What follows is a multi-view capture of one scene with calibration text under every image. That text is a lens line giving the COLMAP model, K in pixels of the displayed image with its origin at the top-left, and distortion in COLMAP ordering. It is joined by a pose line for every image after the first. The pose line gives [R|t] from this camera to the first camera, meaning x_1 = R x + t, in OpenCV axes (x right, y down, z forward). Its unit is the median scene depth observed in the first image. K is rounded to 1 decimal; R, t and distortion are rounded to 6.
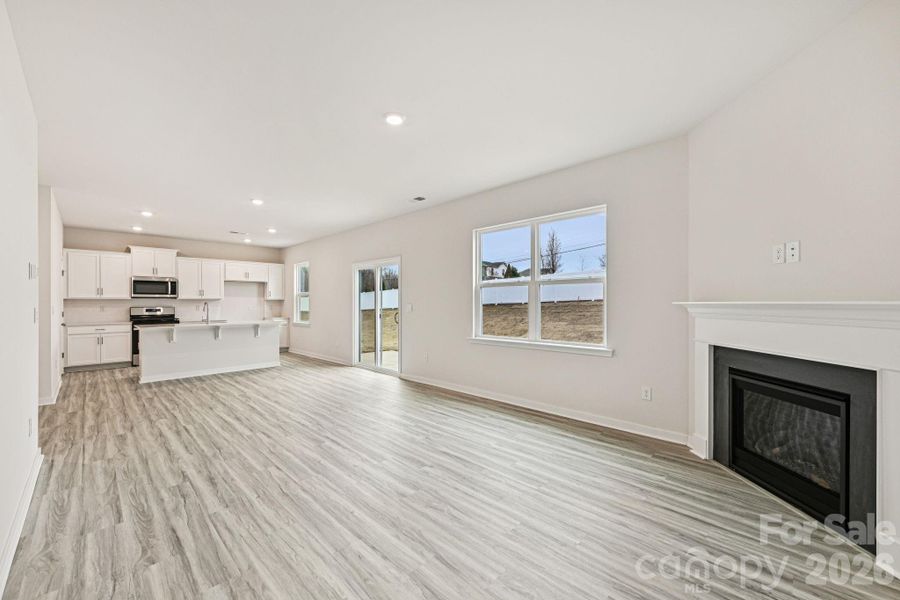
lens RADIAL K [[356.3, 0, 453.7], [0, 356.3, 303.7], [0, 0, 1]] dist [-0.000643, -0.000026]
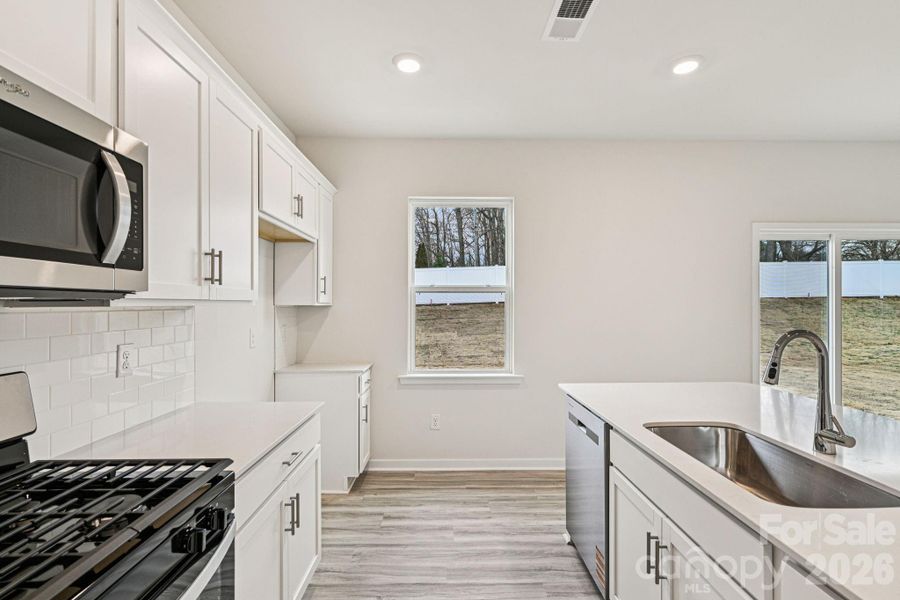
lens RADIAL K [[420.2, 0, 450.2], [0, 420.2, 303.0], [0, 0, 1]] dist [-0.000962, -0.000196]
pose [[0.703279, 0.006072, 0.710888, -0.815269], [-0.000650, 0.999969, -0.007897, -0.013294], [-0.710914, 0.005092, 0.703261, 0.829412]]
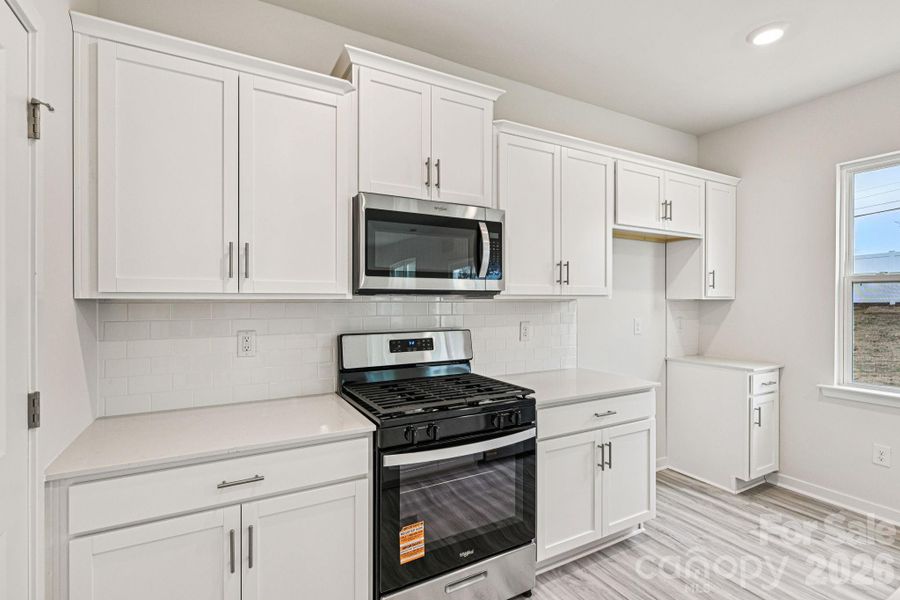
lens RADIAL K [[420.2, 0, 450.2], [0, 420.2, 303.0], [0, 0, 1]] dist [-0.000962, -0.000196]
pose [[0.954371, 0.007697, -0.298524, -0.736103], [-0.005359, 0.999948, 0.008647, -0.012669], [0.298575, -0.006653, 0.954363, 0.736925]]
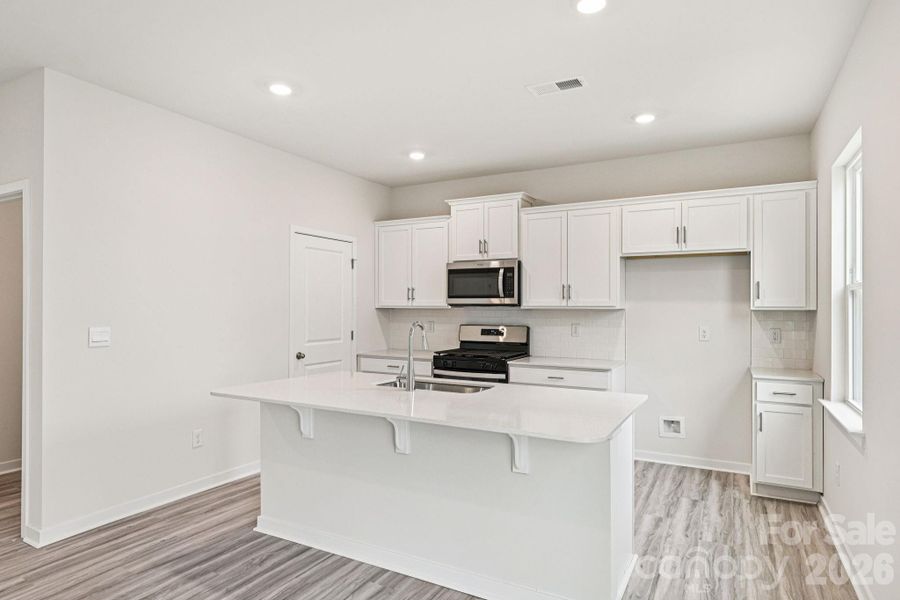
lens RADIAL K [[514.7, 0, 449.4], [0, 514.7, 304.7], [0, 0, 1]] dist [0.000288, 0.000382]
pose [[0.271495, -0.001266, -0.962439, -0.211881], [-0.006501, 0.999974, -0.003150, -0.014863], [0.962418, 0.007112, 0.271480, 0.765812]]
